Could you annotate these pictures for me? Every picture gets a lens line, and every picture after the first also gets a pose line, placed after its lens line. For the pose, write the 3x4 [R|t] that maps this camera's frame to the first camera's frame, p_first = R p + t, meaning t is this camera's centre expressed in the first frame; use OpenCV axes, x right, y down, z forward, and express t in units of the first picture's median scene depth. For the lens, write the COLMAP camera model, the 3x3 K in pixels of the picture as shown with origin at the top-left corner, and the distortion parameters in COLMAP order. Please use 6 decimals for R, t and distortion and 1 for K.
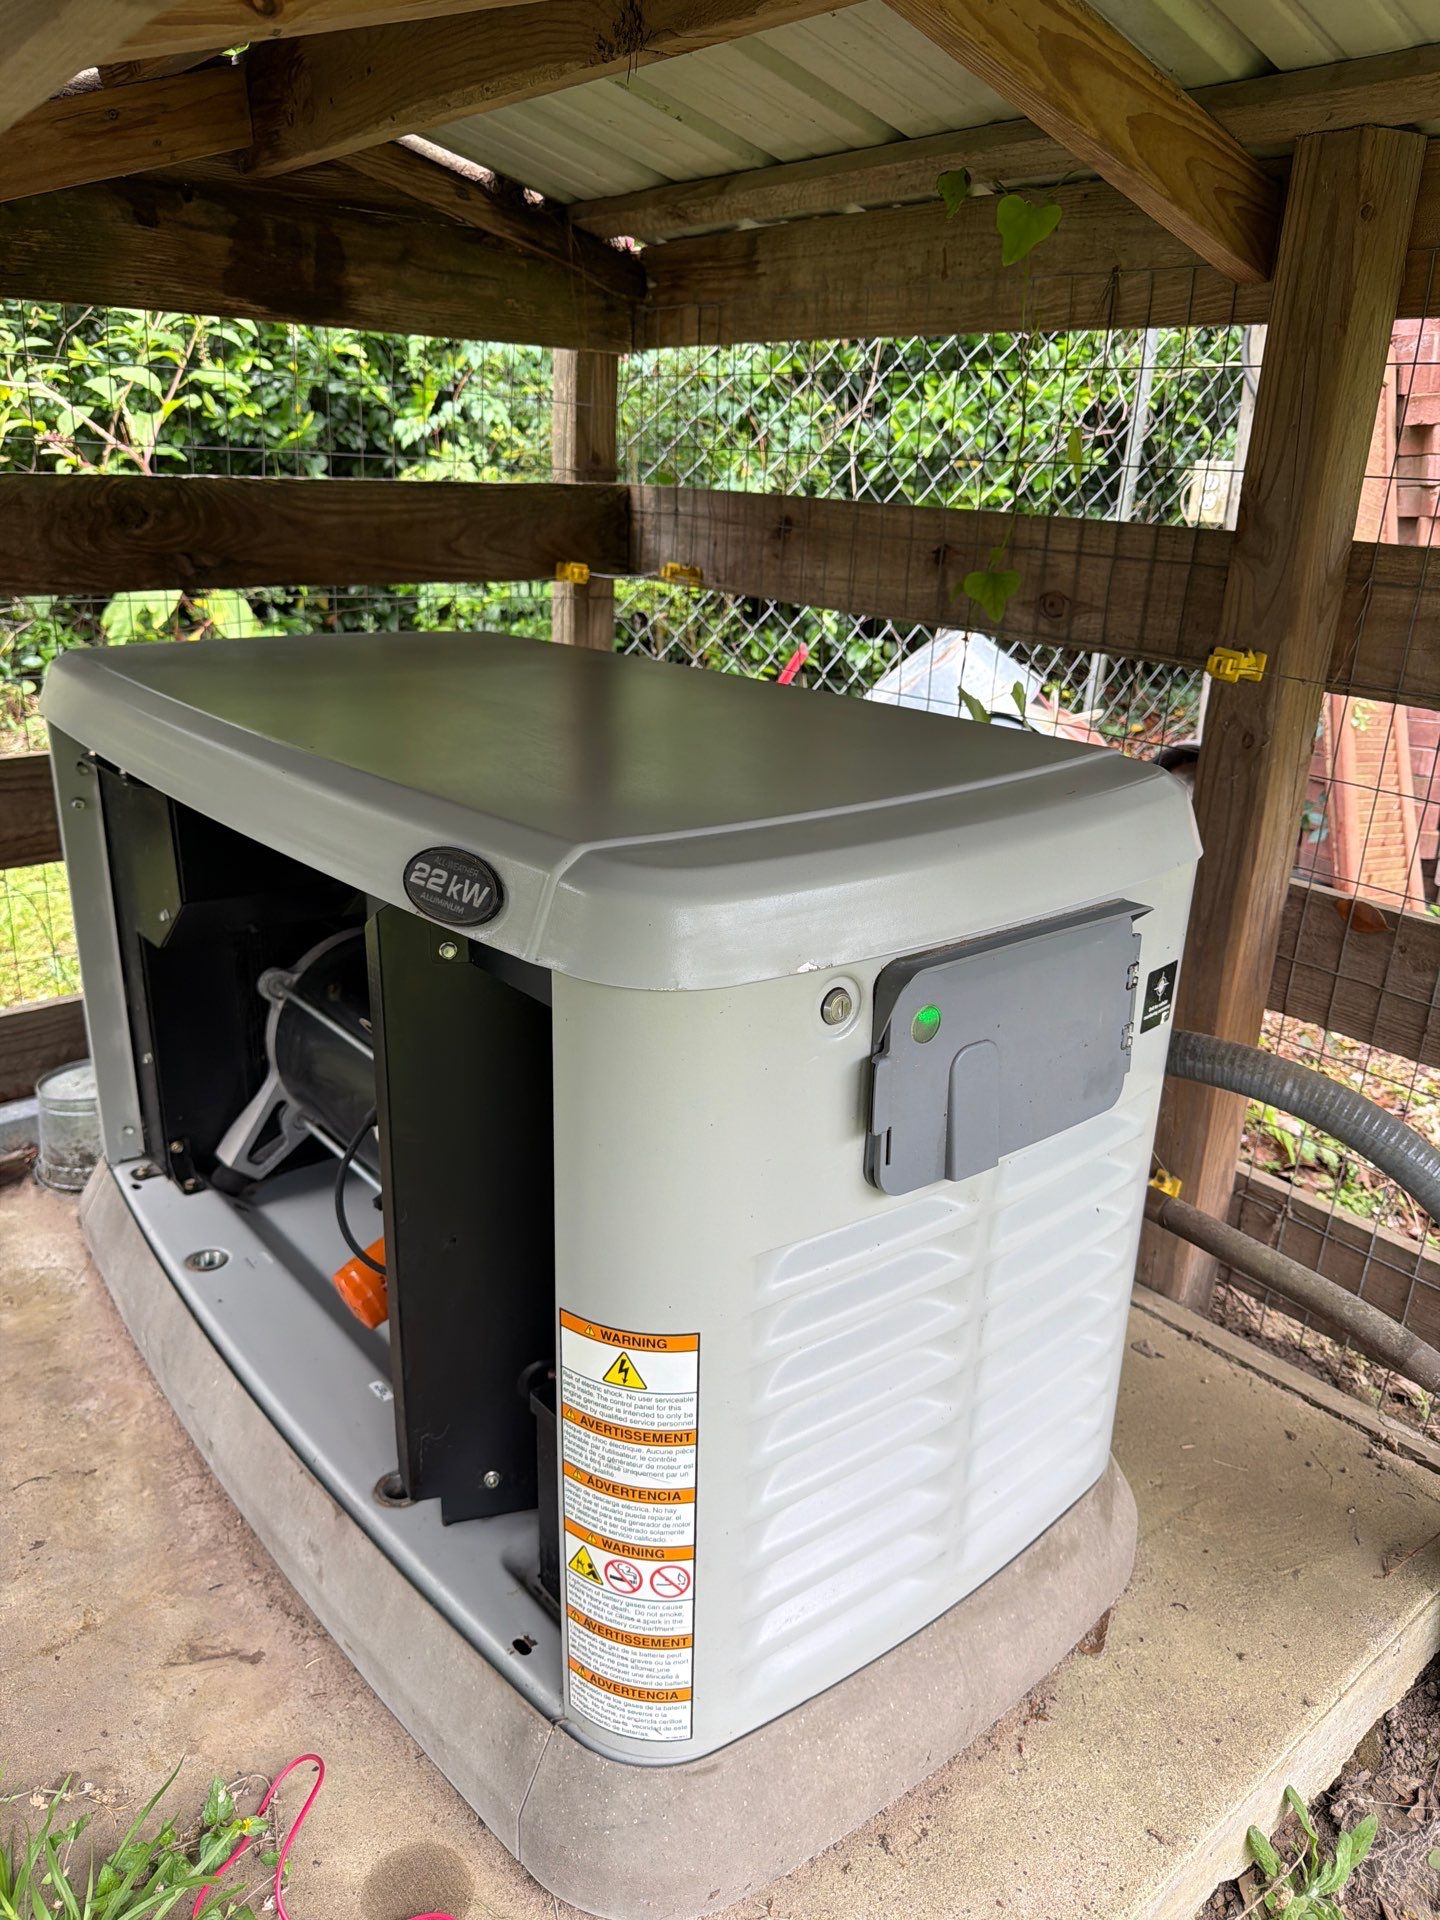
lens RADIAL K [[1411.9, 0, 685.1], [0, 1411.9, 967.2], [0, 0, 1]] dist [-0.000575, -0.009257]
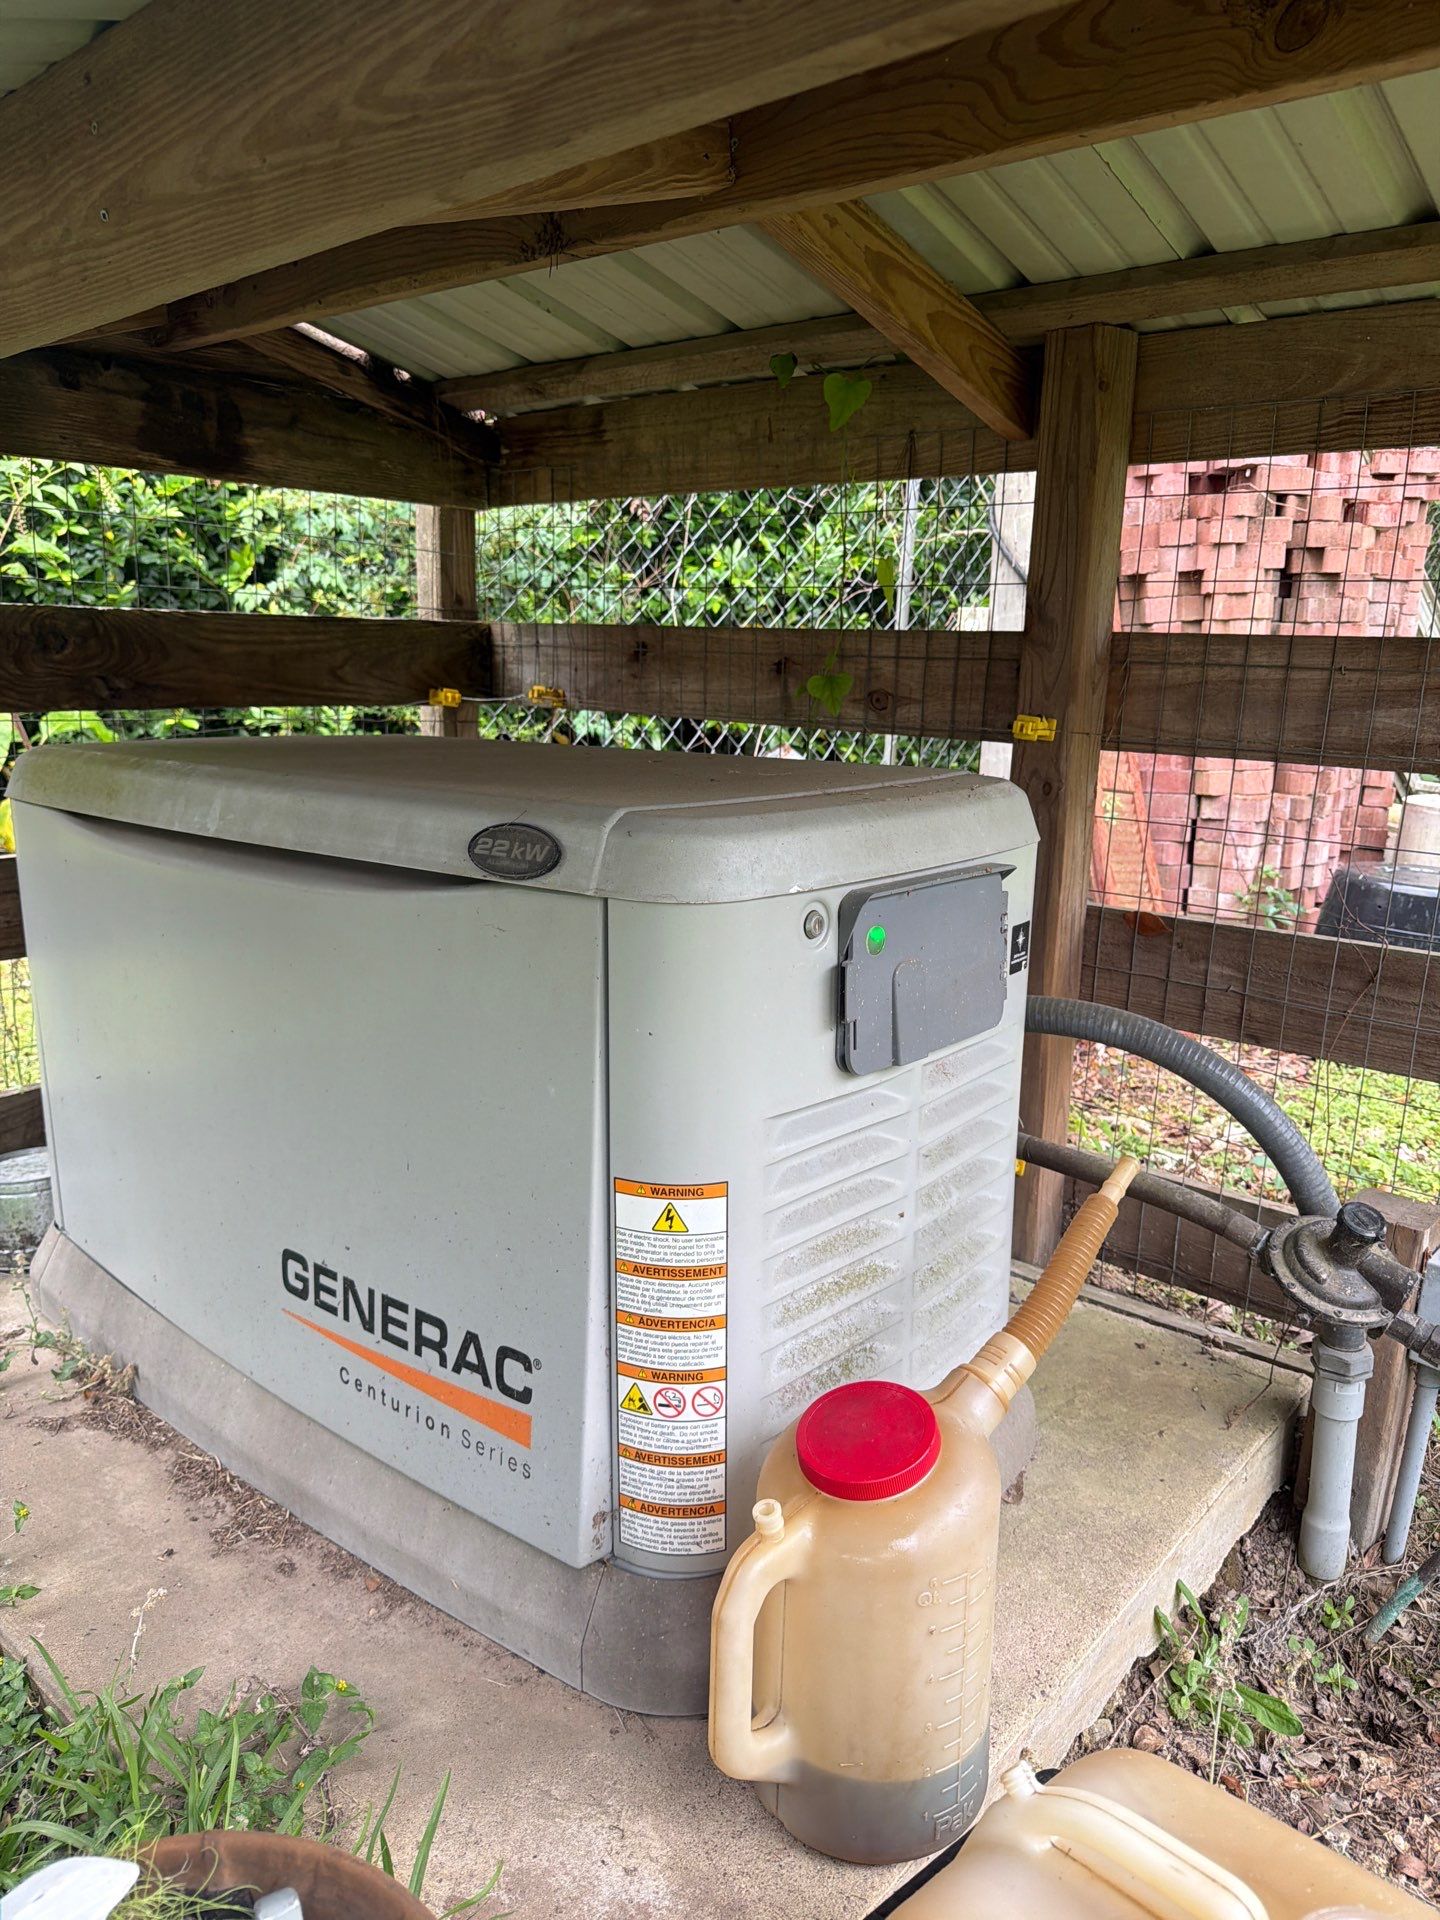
lens RADIAL K [[1422.6, 0, 711.2], [0, 1422.6, 987.2], [0, 0, 1]] dist [0.052798, -0.104746]
pose [[0.982849, -0.054554, 0.176156, -0.130326], [0.074212, 0.991485, -0.107006, 0.128202], [-0.168818, 0.118244, 0.978529, -0.174198]]
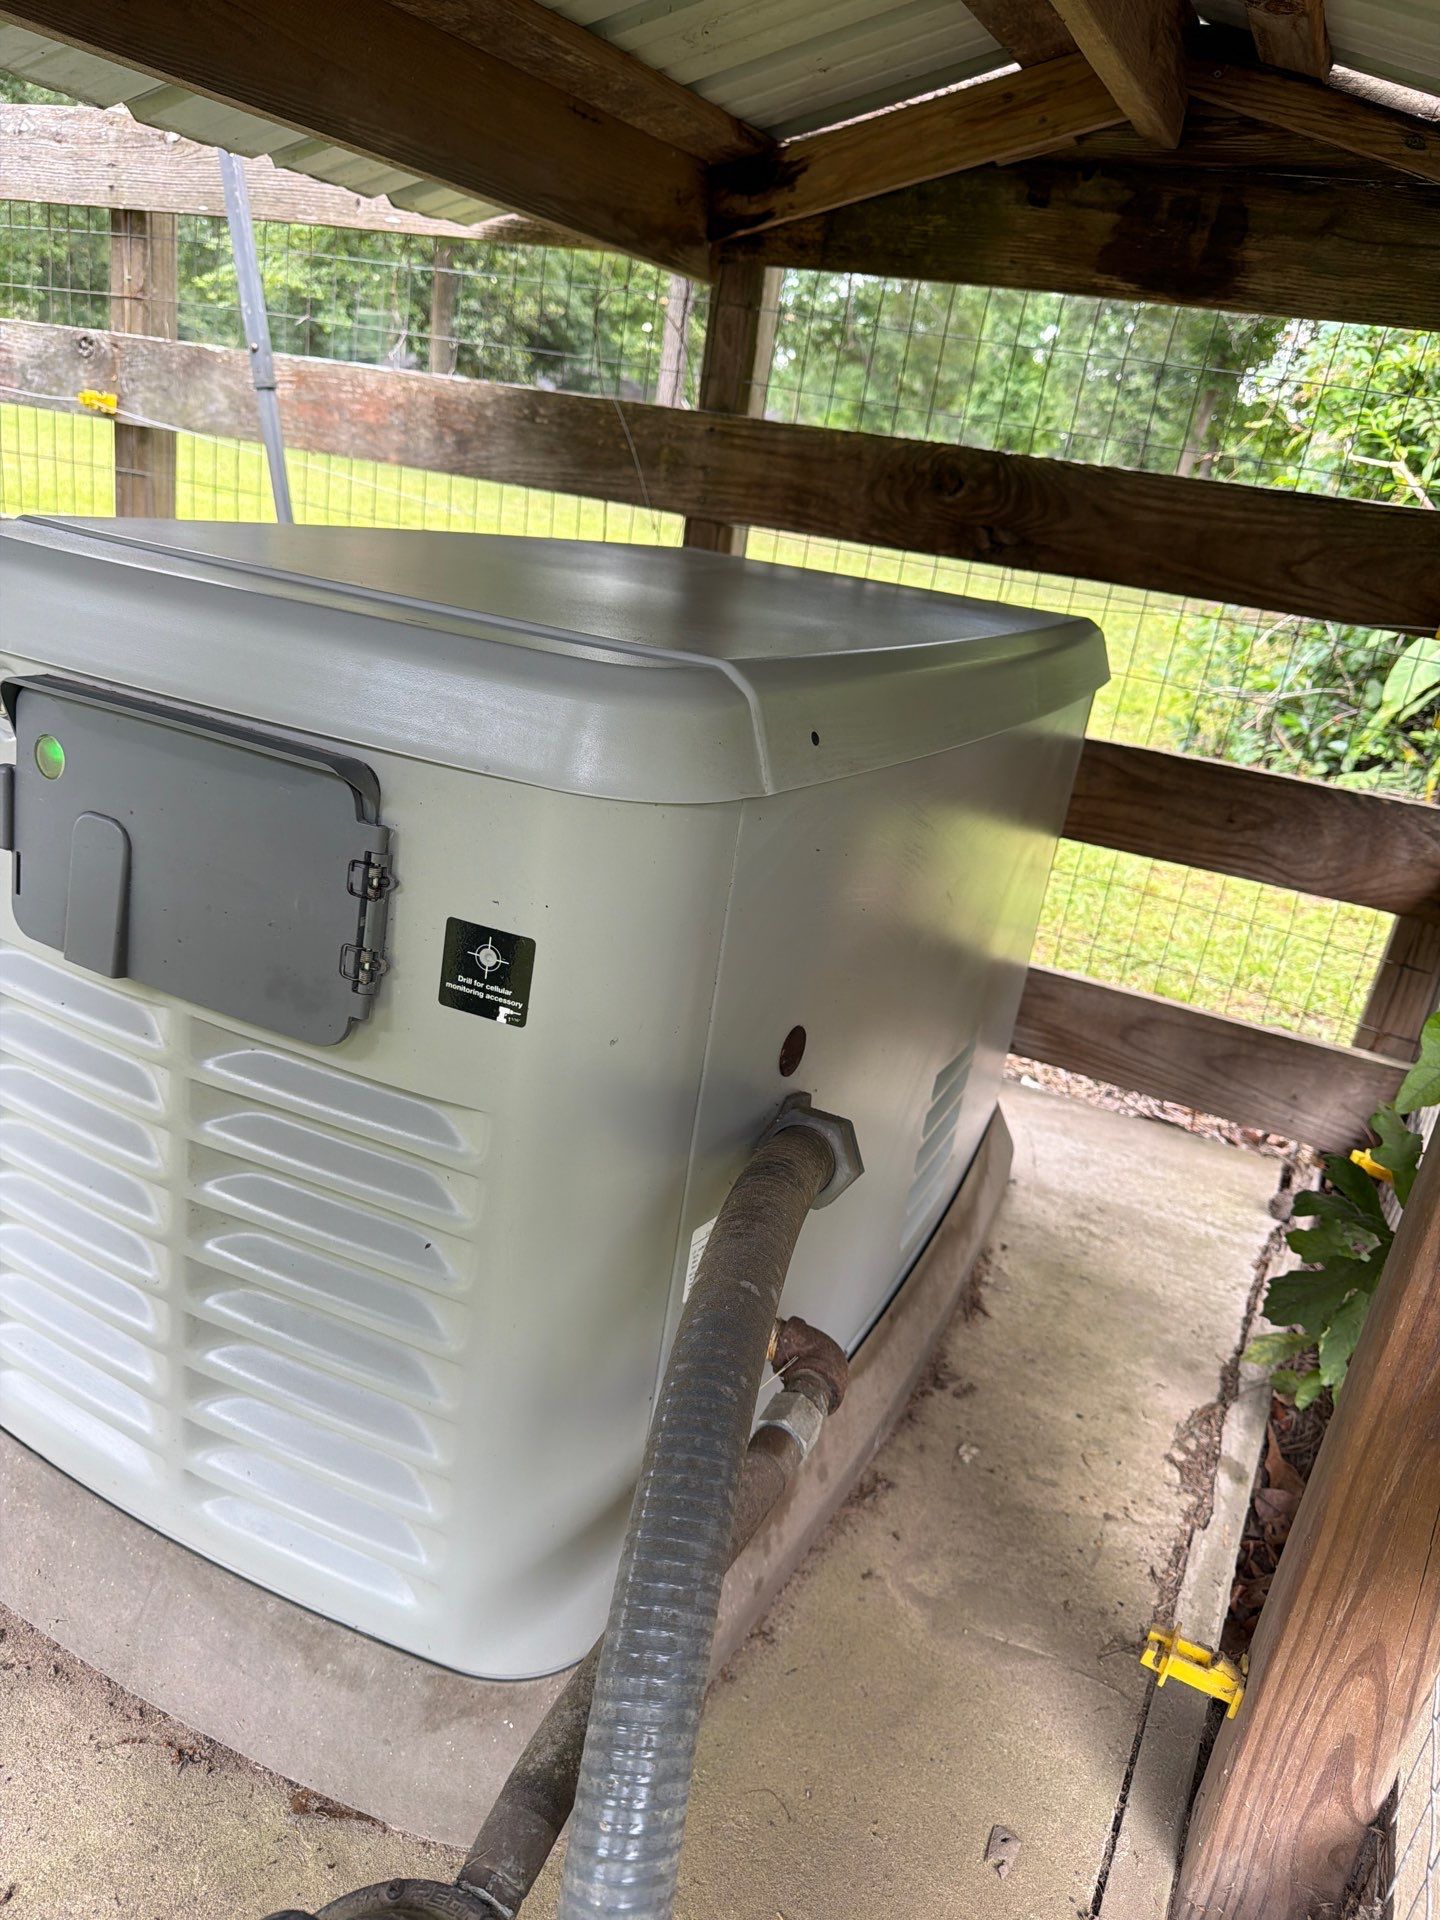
lens RADIAL K [[1411.9, 0, 685.1], [0, 1411.9, 967.2], [0, 0, 1]] dist [-0.000575, -0.009257]
pose [[0.411847, 0.337299, -0.846529, 0.692185], [-0.424948, 0.892867, 0.149020, -0.090519], [0.806103, 0.298358, 0.511059, 0.525033]]
